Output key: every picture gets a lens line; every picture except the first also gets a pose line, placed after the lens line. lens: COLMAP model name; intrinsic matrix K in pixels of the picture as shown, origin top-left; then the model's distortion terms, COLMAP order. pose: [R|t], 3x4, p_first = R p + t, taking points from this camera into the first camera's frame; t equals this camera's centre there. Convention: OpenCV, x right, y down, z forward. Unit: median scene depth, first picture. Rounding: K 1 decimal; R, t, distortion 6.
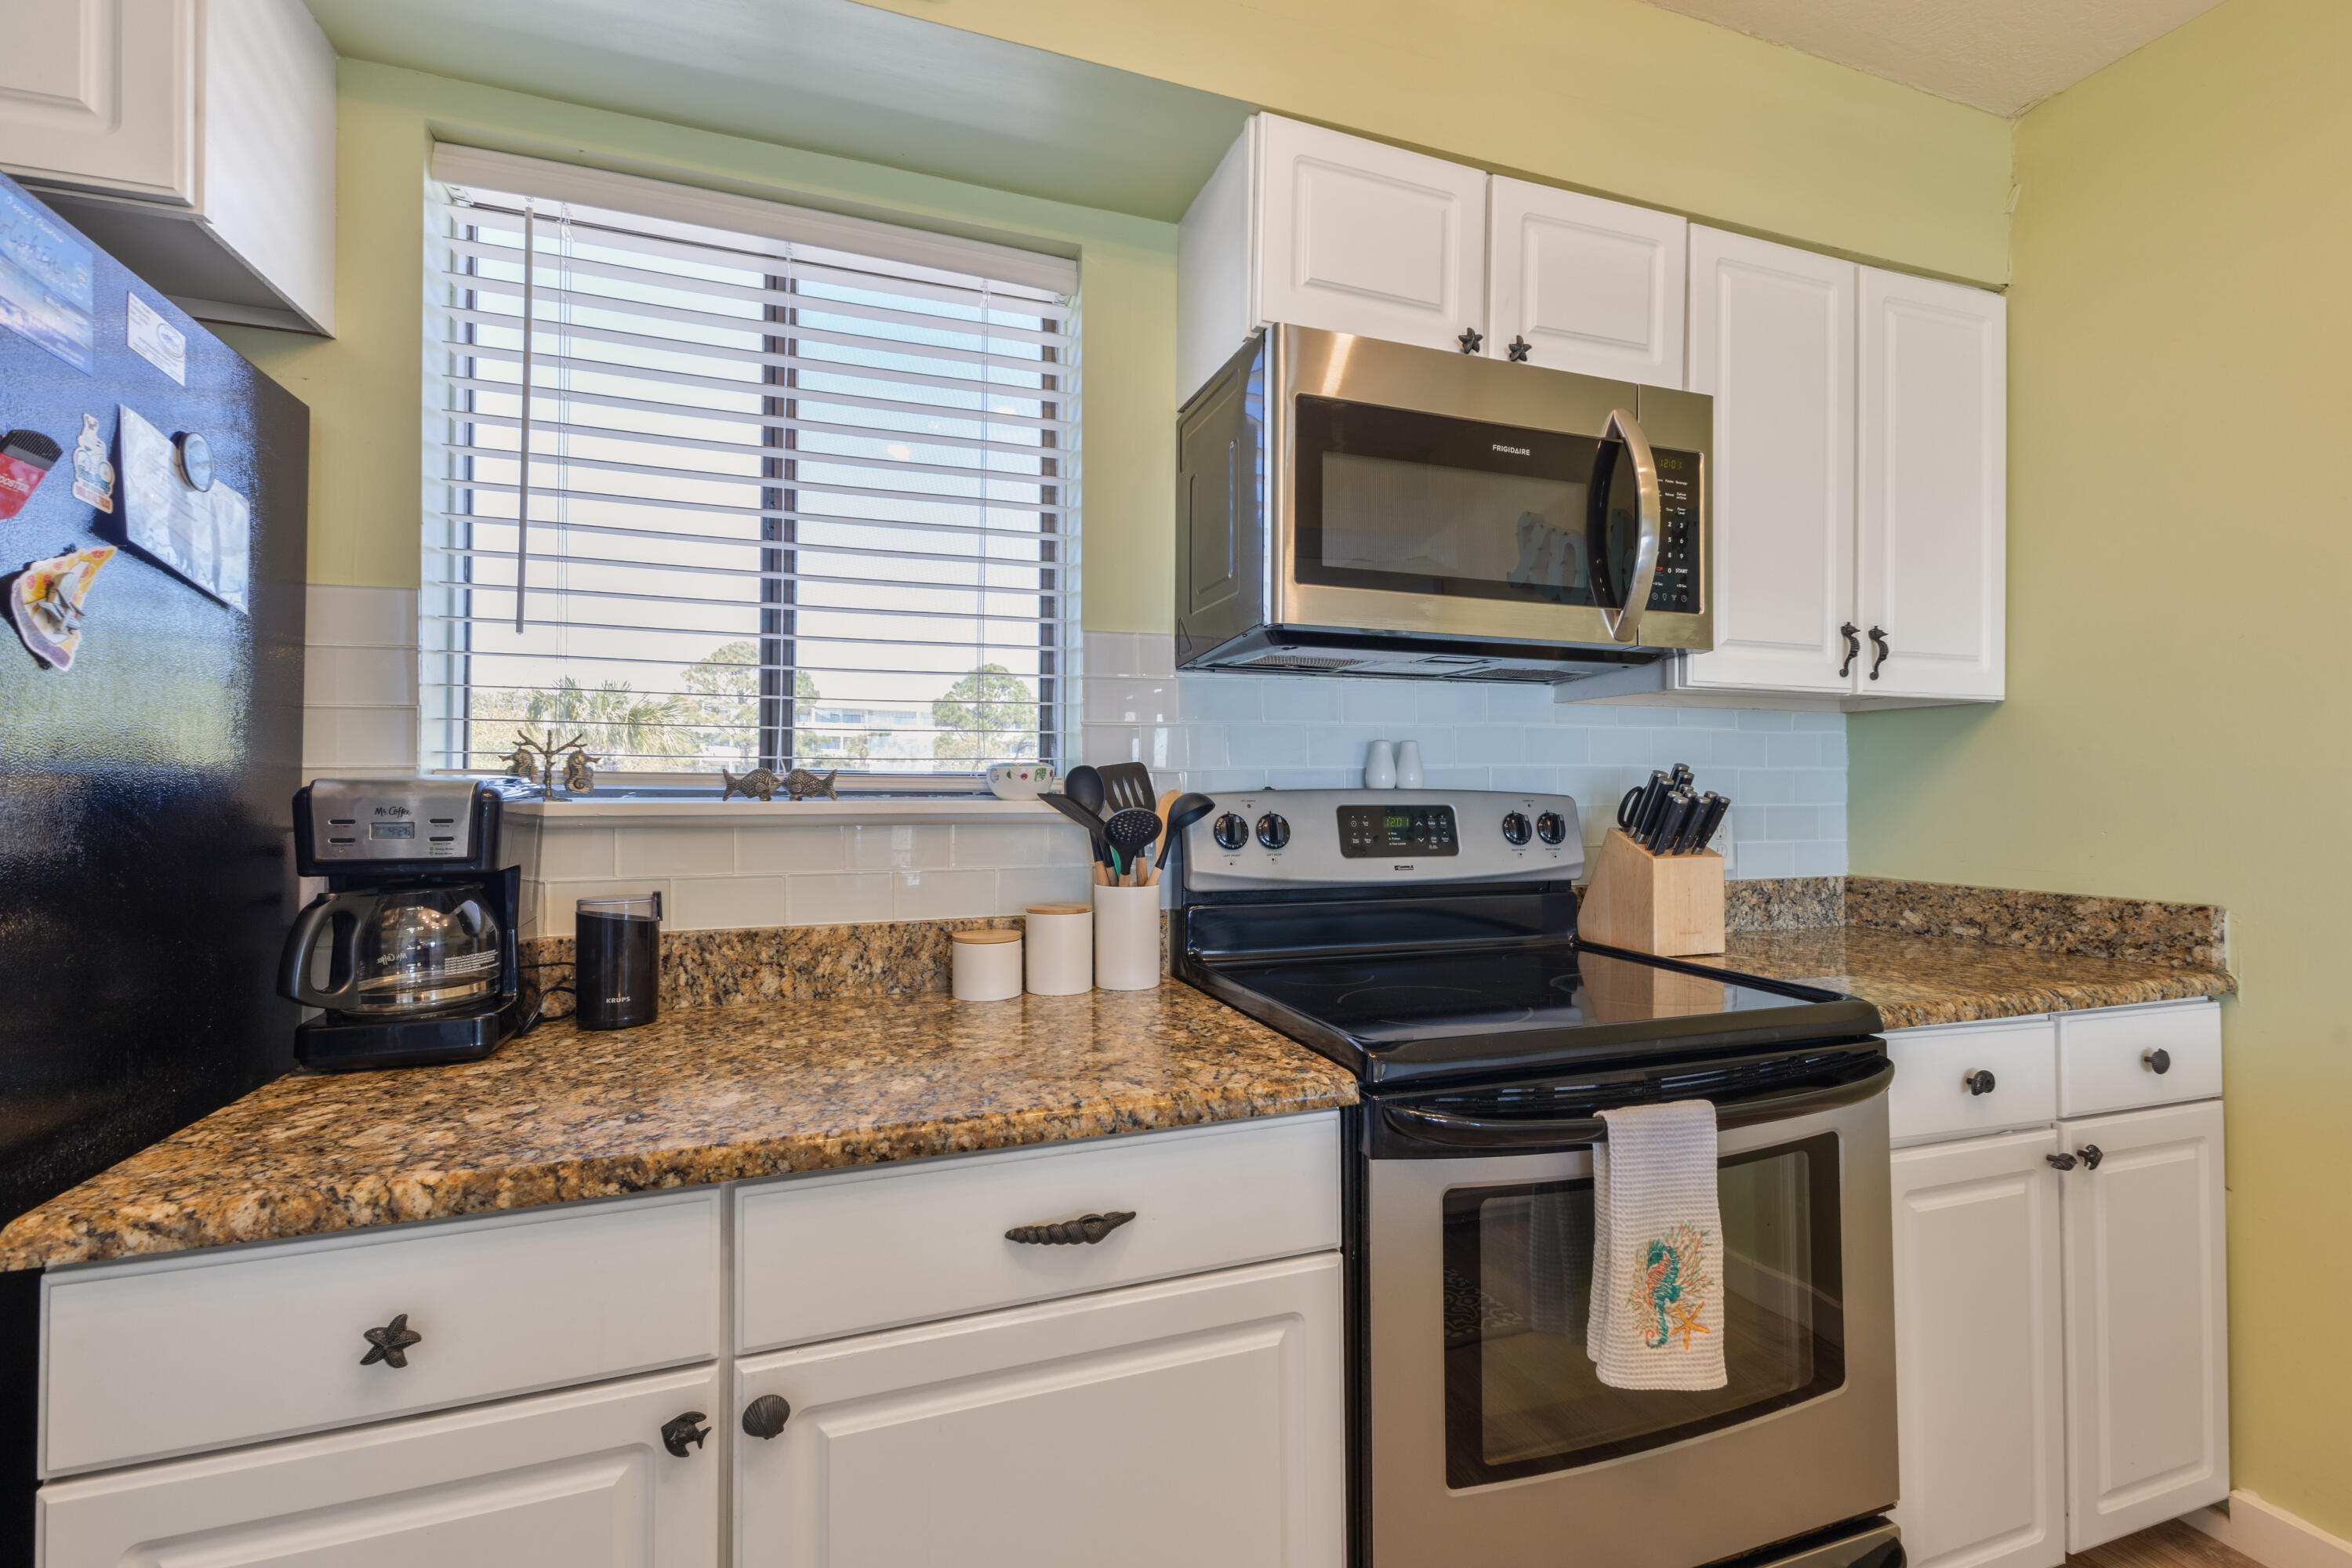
lens RADIAL K [[1014.6, 0, 1175.0], [0, 1014.6, 779.8], [0, 0, 1]] dist [0.006503, -0.003692]
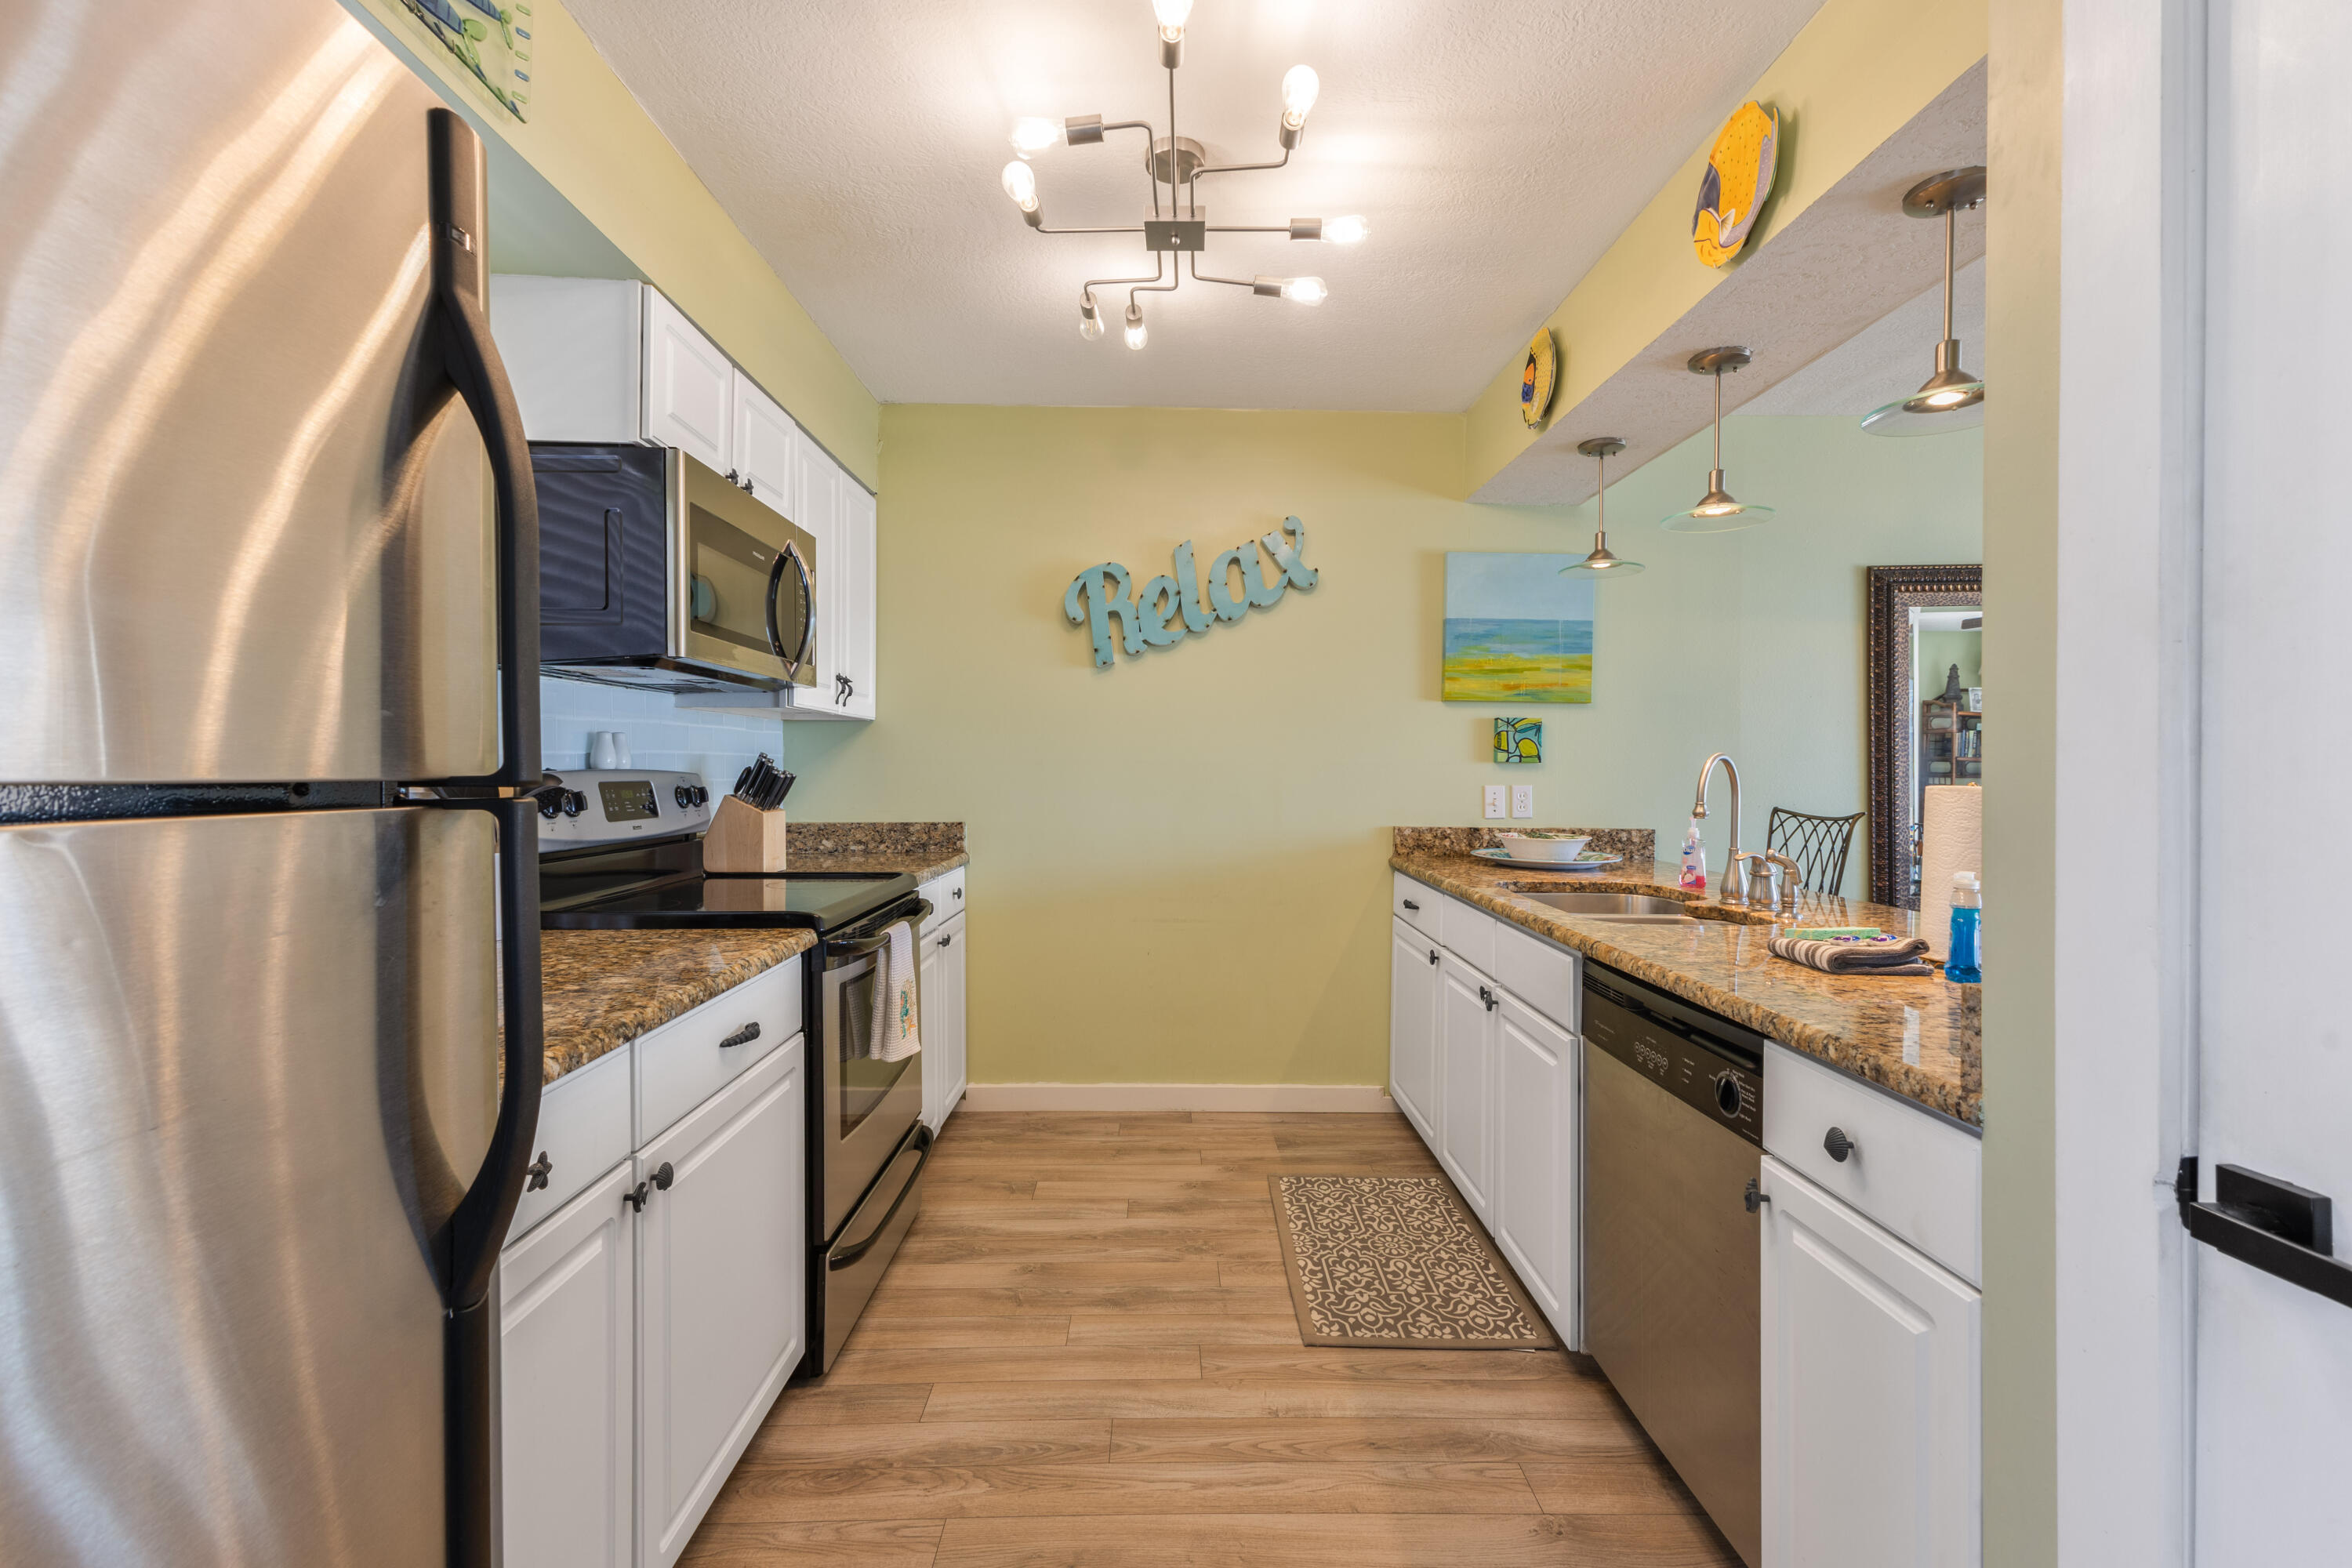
lens RADIAL K [[1014.6, 0, 1188.1], [0, 1014.6, 782.0], [0, 0, 1]] dist [0.006503, -0.003692]
pose [[0.305940, -0.015215, 0.951929, -0.891407], [-0.006064, 0.999821, 0.017929, -0.002465], [-0.952031, -0.011258, 0.305793, -0.119151]]
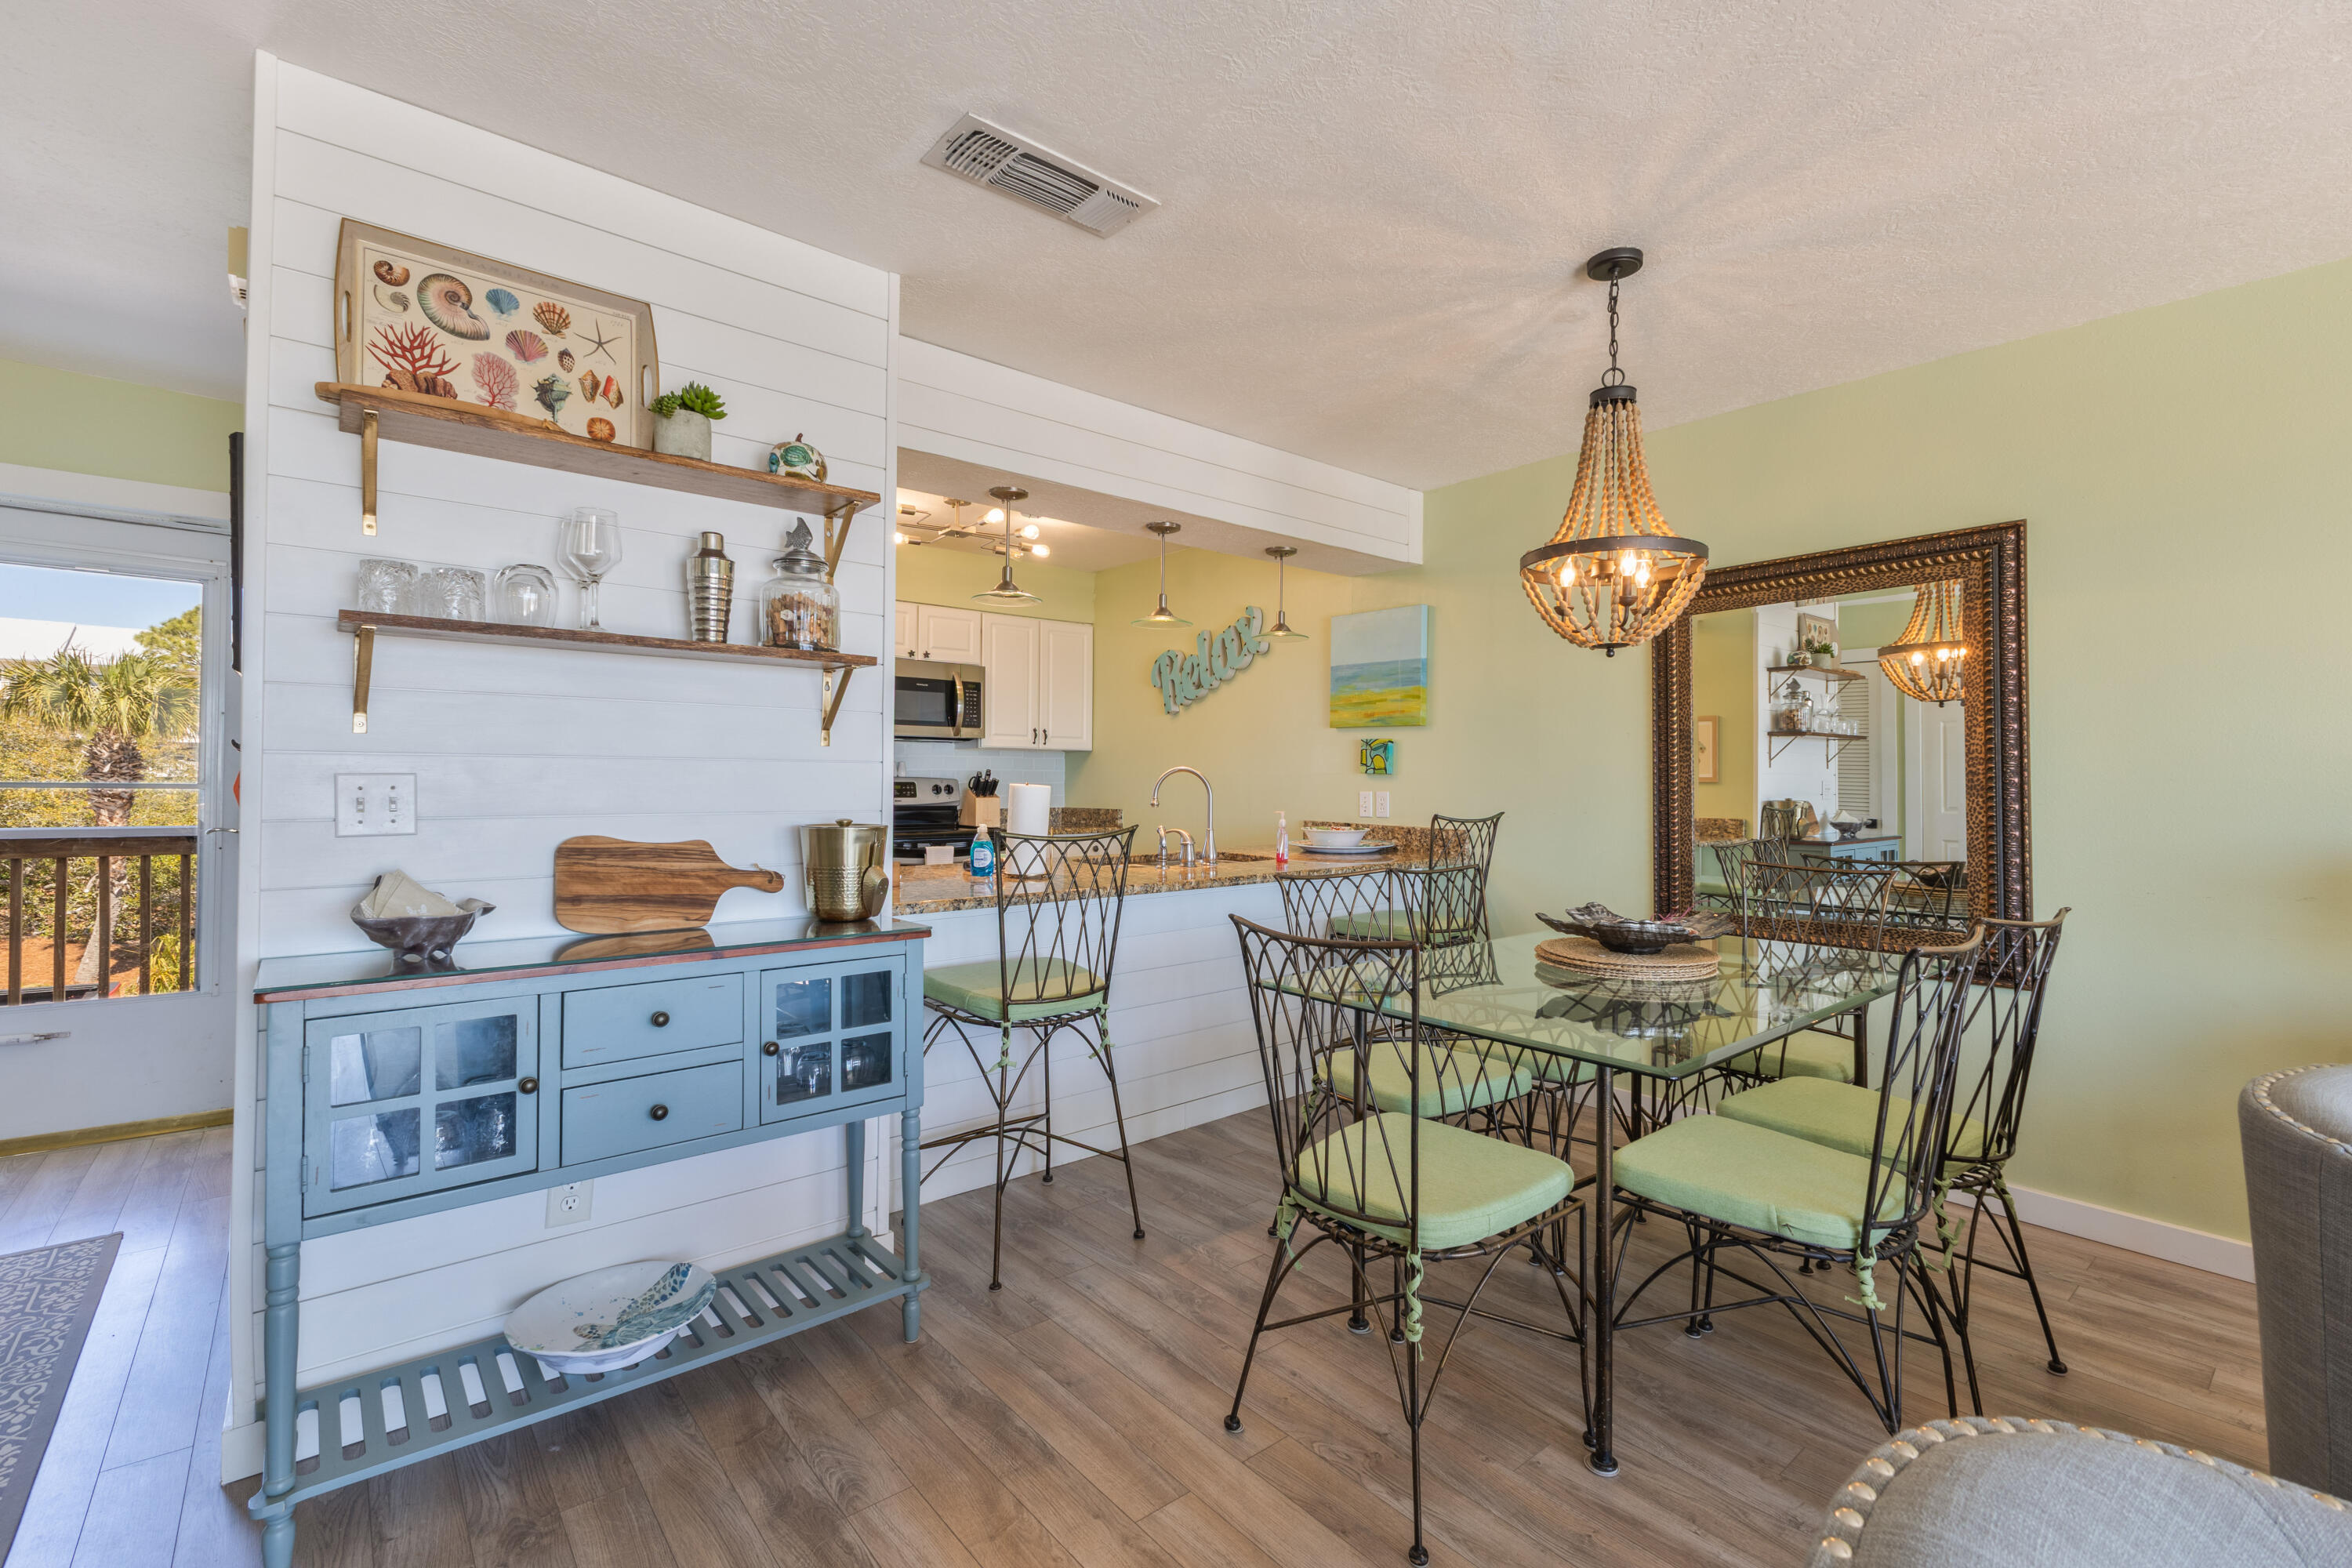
lens RADIAL K [[1014.6, 0, 1163.4], [0, 1014.6, 787.7], [0, 0, 1]] dist [0.006503, -0.003692]
pose [[0.935987, 0.000184, 0.352034, -0.134246], [-0.005611, 0.999881, 0.014395, -0.008137], [-0.351989, -0.015448, 0.935877, -2.511382]]
